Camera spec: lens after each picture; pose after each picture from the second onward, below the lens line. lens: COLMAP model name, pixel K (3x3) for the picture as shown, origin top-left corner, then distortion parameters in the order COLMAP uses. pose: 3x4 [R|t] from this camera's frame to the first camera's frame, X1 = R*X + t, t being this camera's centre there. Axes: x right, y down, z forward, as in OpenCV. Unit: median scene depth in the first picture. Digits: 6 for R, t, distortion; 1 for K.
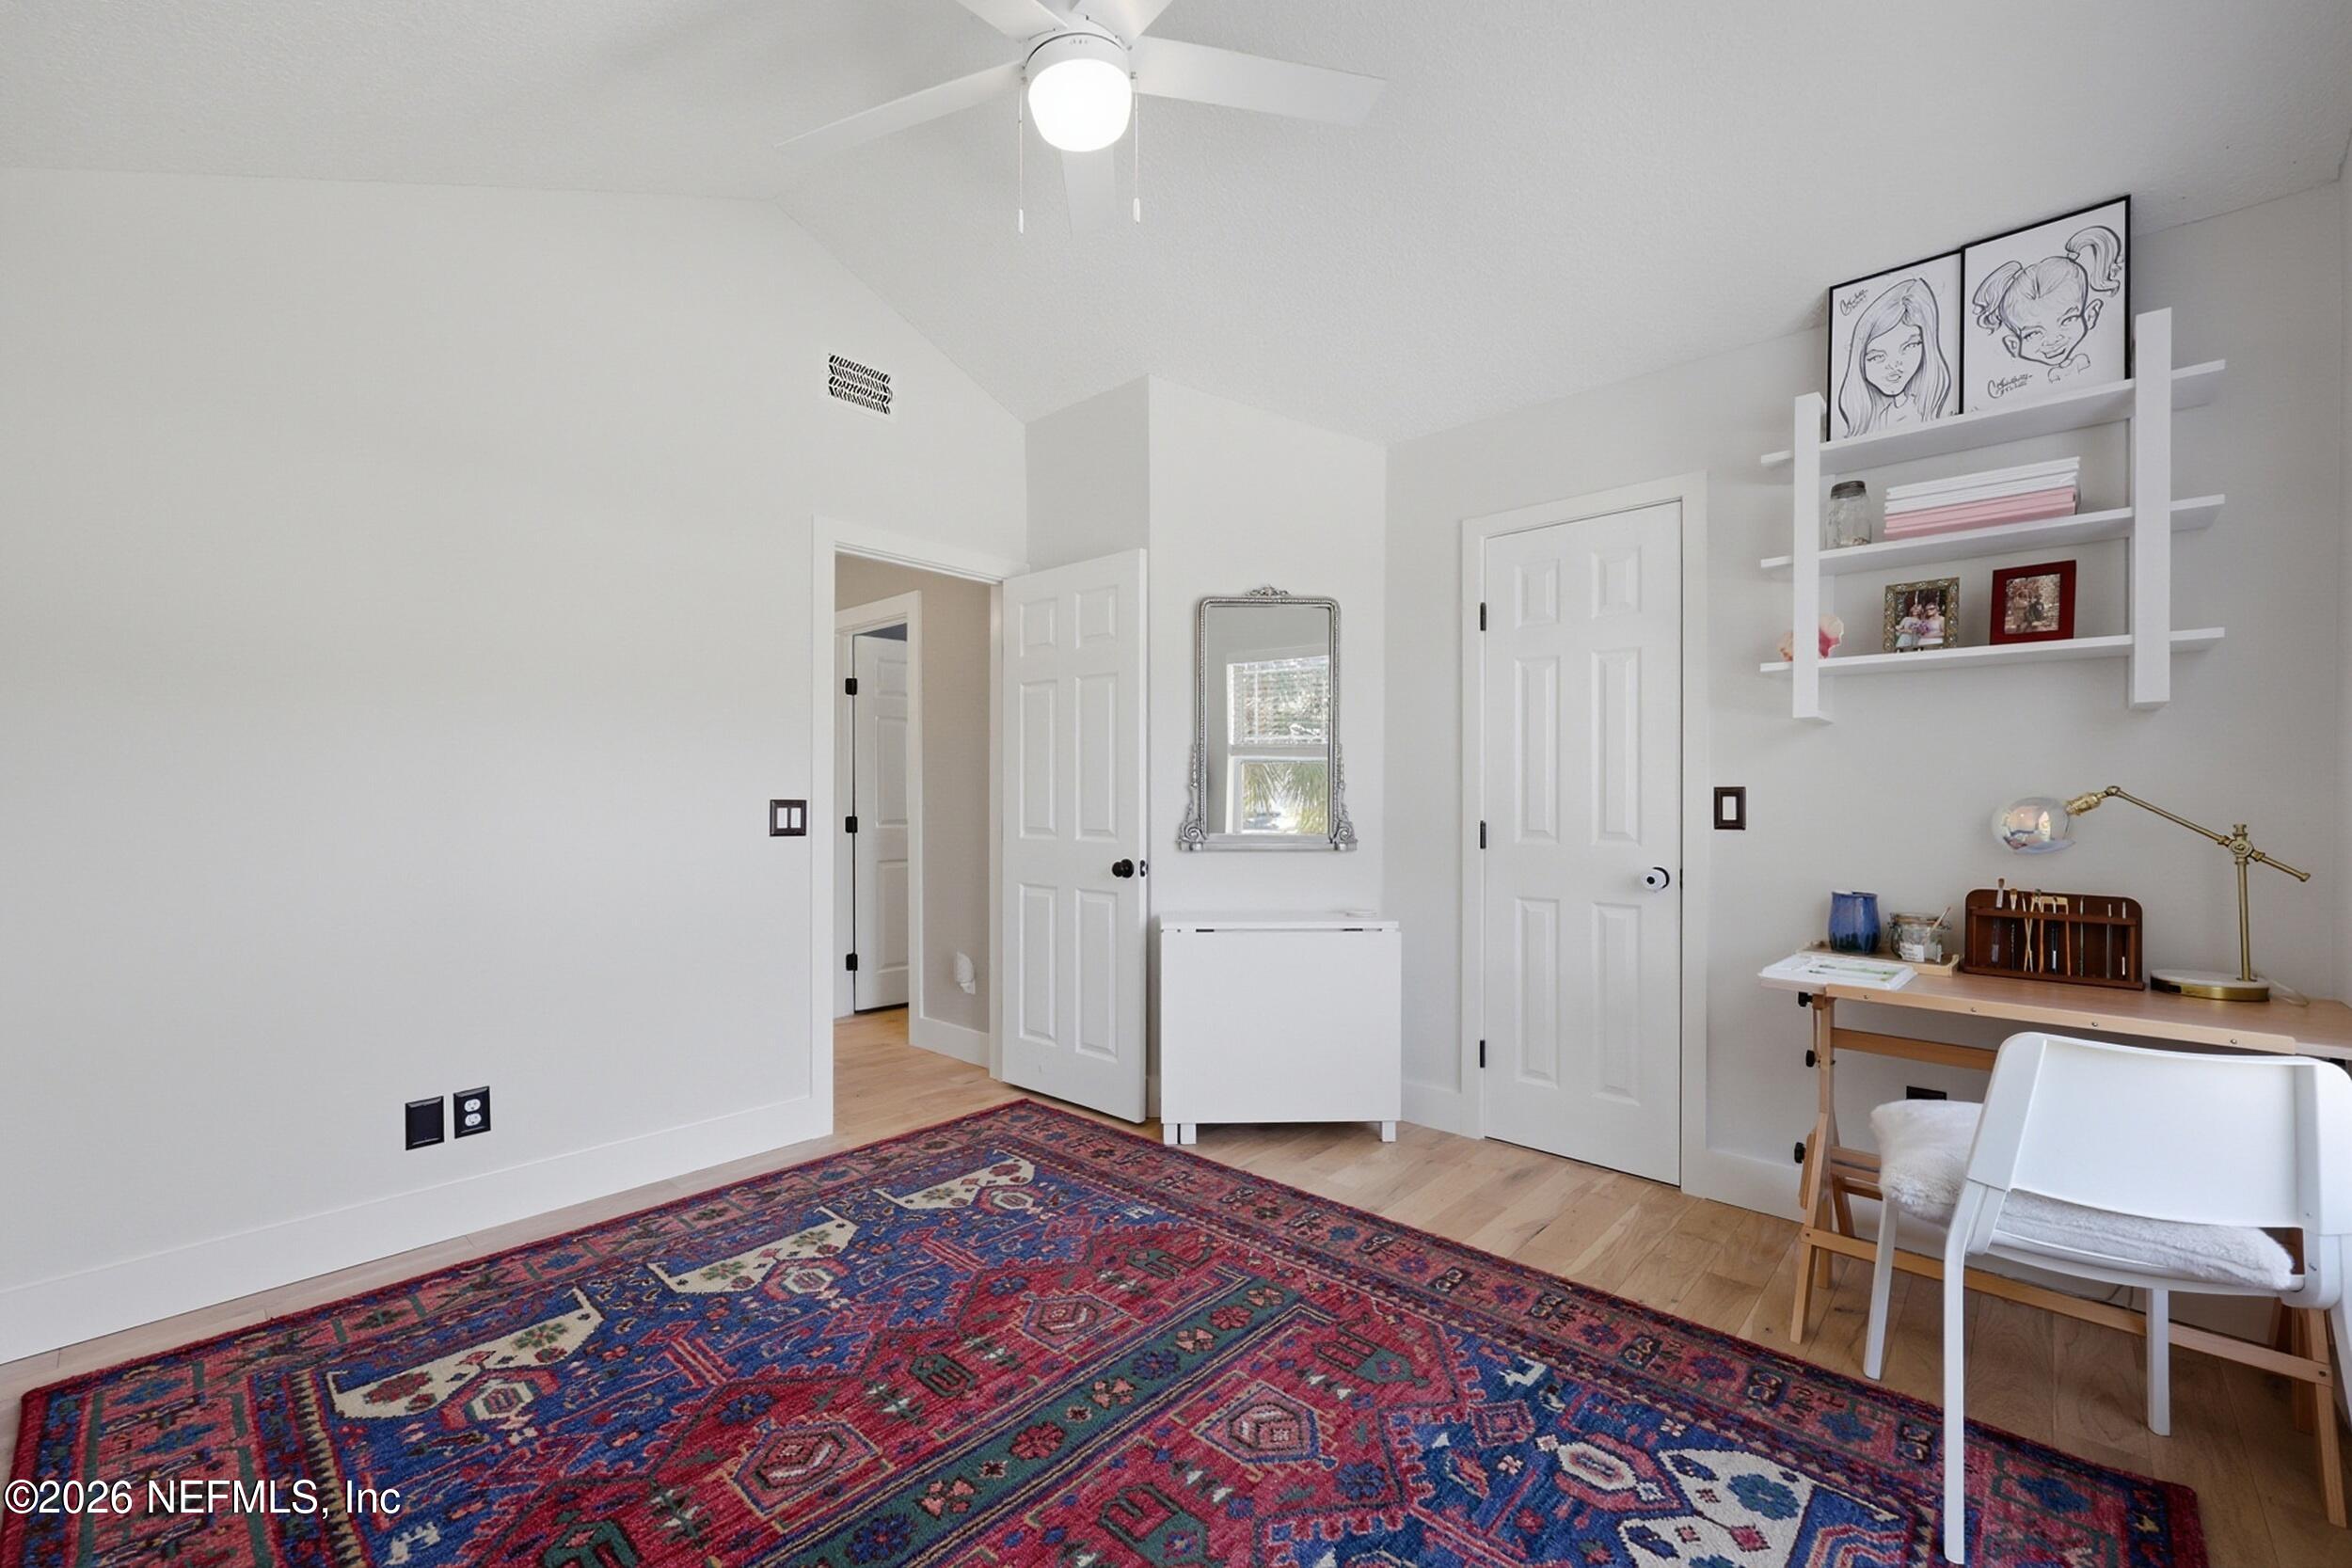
lens RADIAL K [[957.5, 0, 1177.7], [0, 957.5, 787.1], [0, 0, 1]] dist [0.004211, 0.000187]
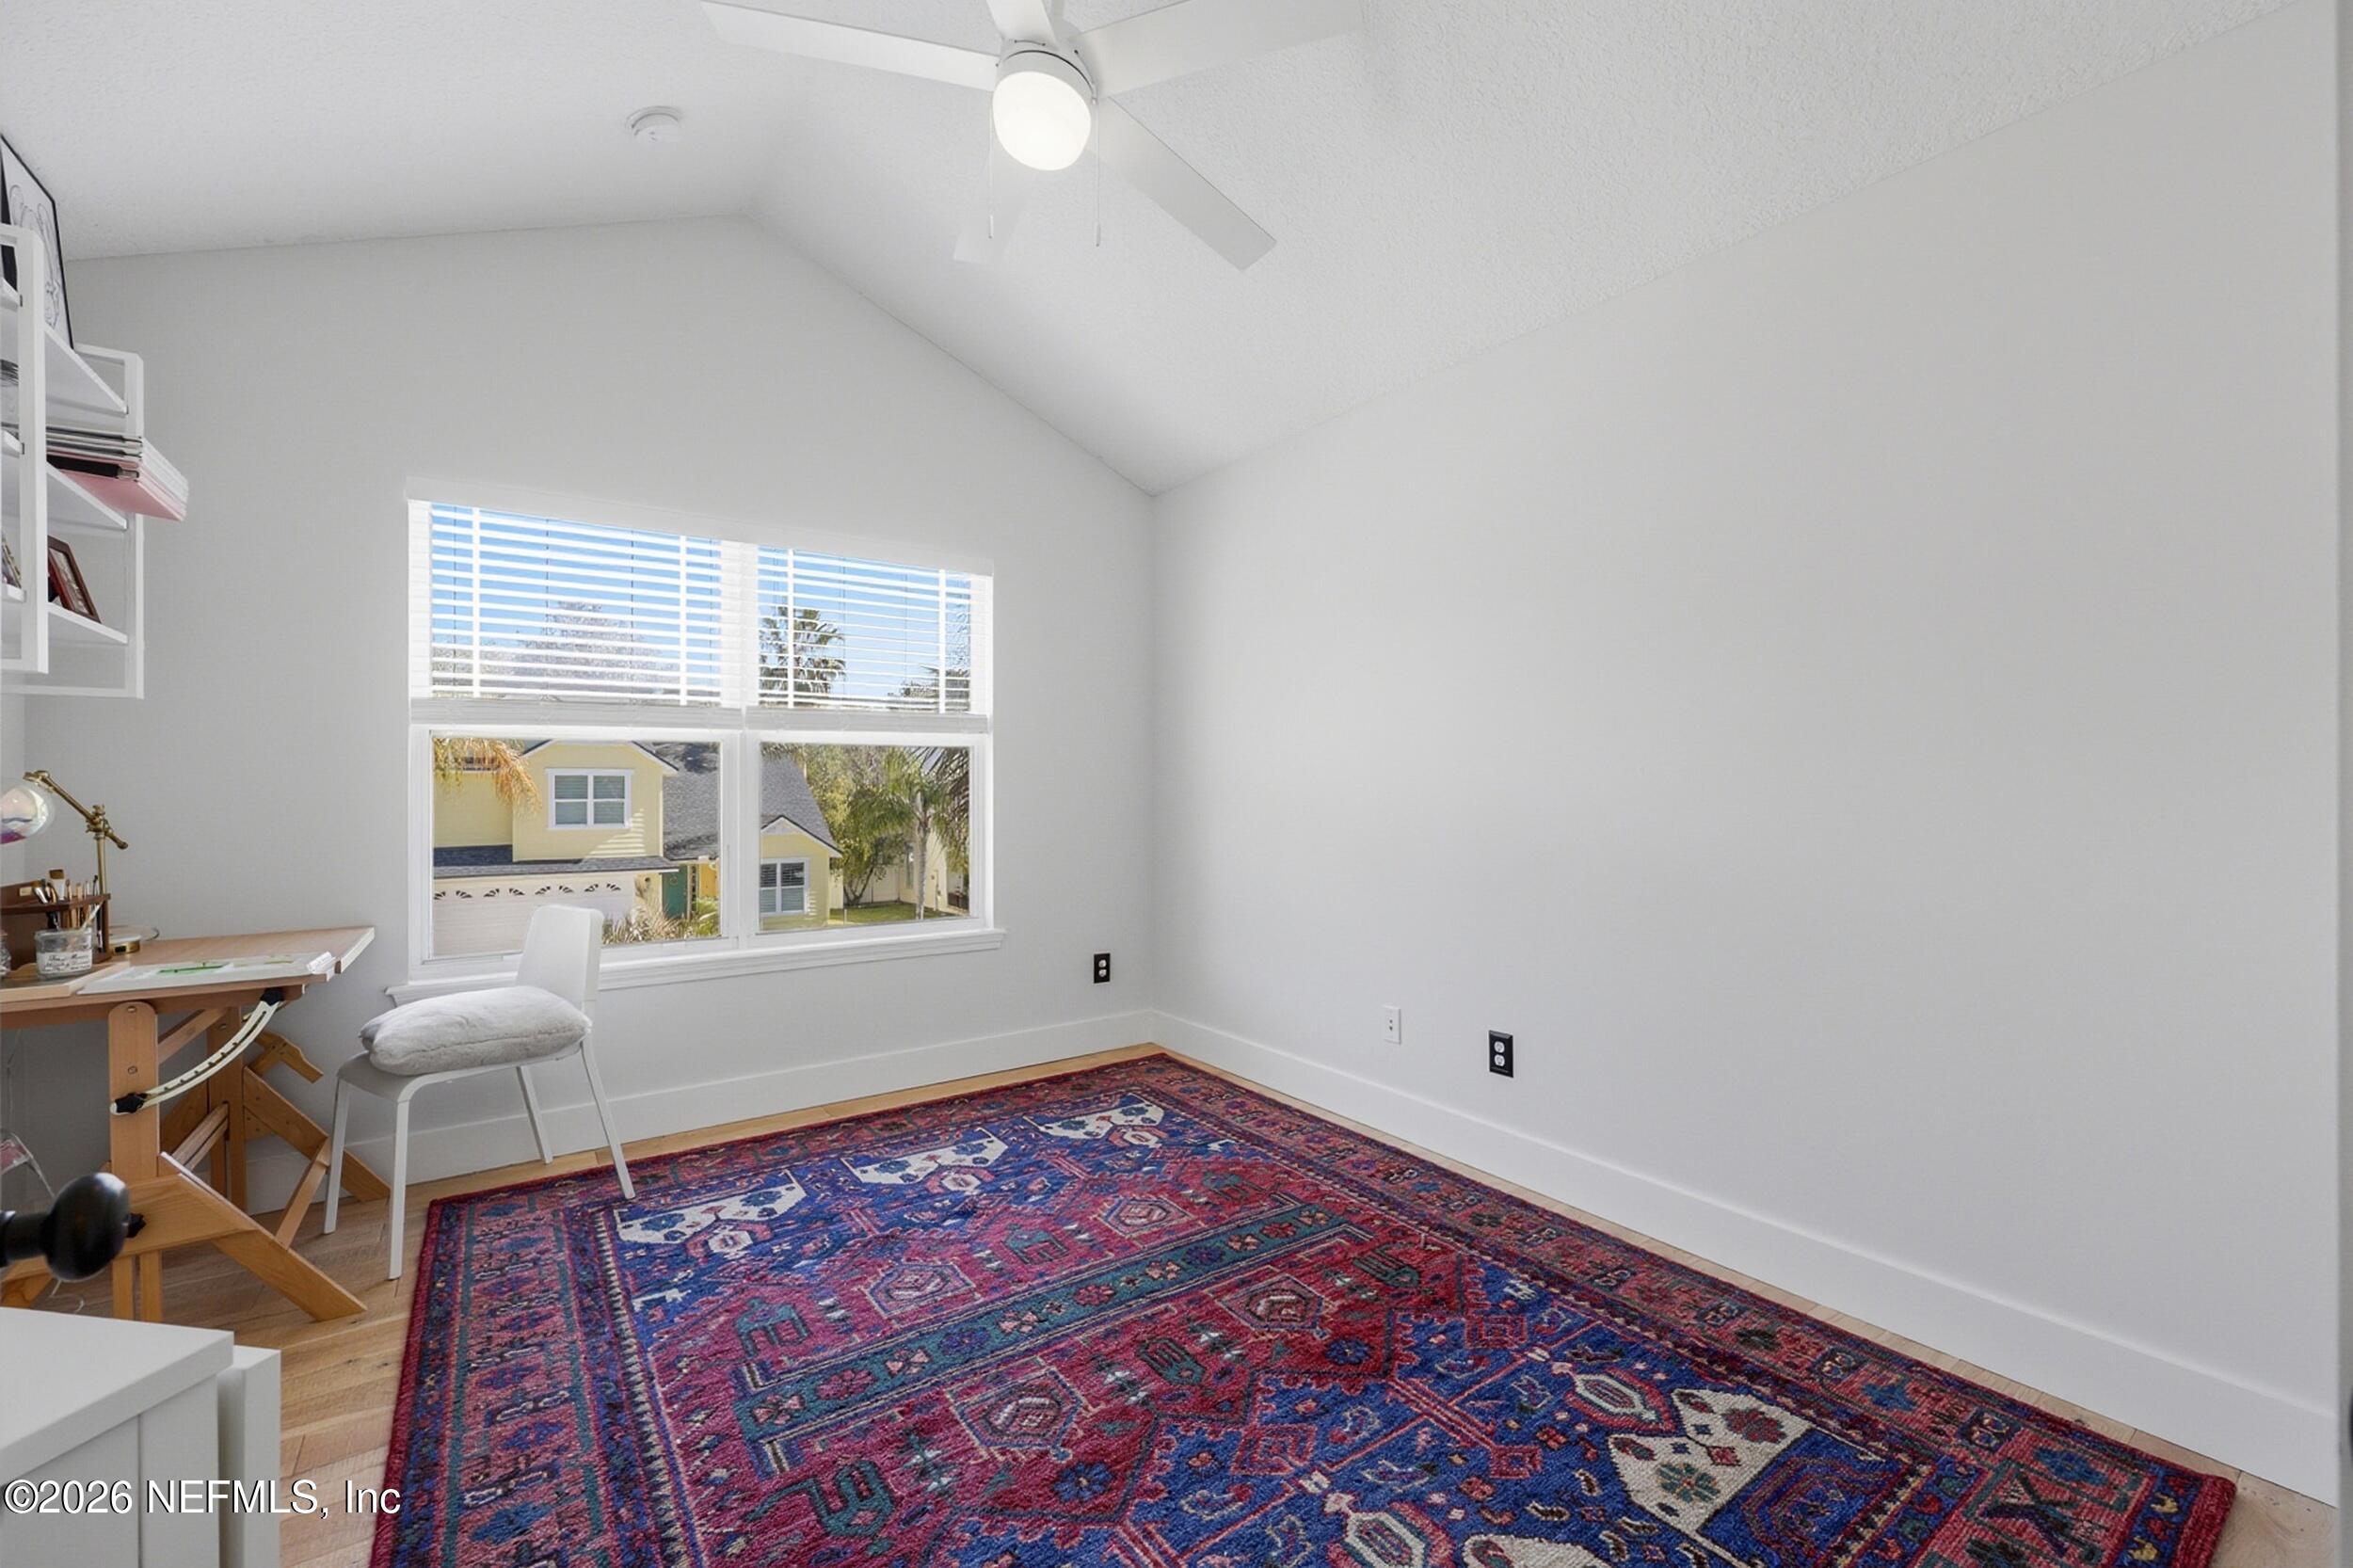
lens RADIAL K [[958.0, 0, 1178.2], [0, 958.0, 787.1], [0, 0, 1]] dist [0.004211, 0.000187]
pose [[-0.977858, 0.003765, 0.209237, -0.477015], [0.001569, 0.999942, -0.010659, 0.030932], [-0.209265, -0.010094, -0.977807, 2.033638]]
